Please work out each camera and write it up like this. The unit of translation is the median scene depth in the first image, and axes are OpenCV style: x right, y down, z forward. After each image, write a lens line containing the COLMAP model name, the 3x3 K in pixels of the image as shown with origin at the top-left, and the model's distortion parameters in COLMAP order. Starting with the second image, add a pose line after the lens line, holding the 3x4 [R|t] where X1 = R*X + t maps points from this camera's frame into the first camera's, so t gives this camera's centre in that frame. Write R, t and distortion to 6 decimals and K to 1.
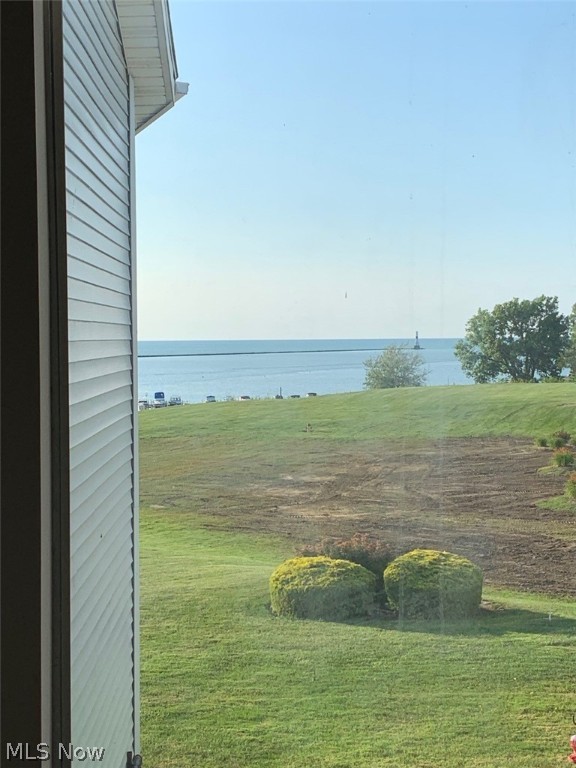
lens RADIAL K [[1248.9, 0, 290.1], [0, 1248.9, 382.0], [0, 0, 1]] dist [0.077165, 0.000000]
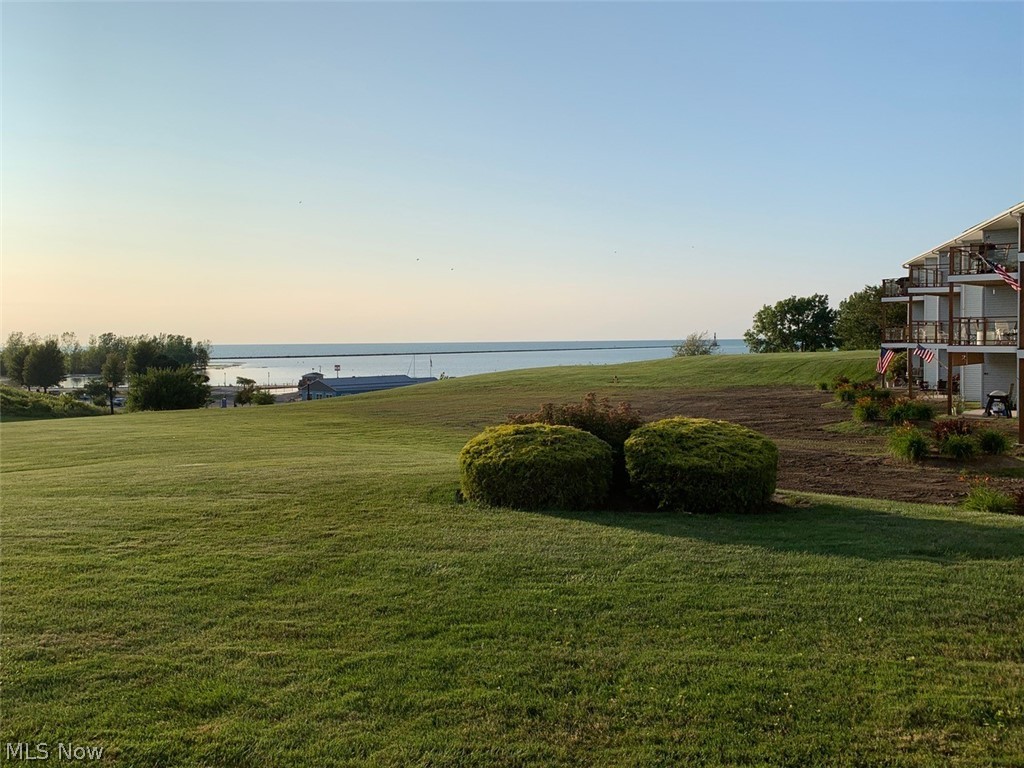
lens RADIAL K [[888.4, 0, 504.3], [0, 888.4, 389.3], [0, 0, 1]] dist [0.049780, -0.029379]
pose [[0.991274, 0.002333, -0.131794, 0.030242], [-0.000227, 0.999872, 0.015993, 0.047616], [0.131814, -0.015823, 0.991148, 0.214262]]
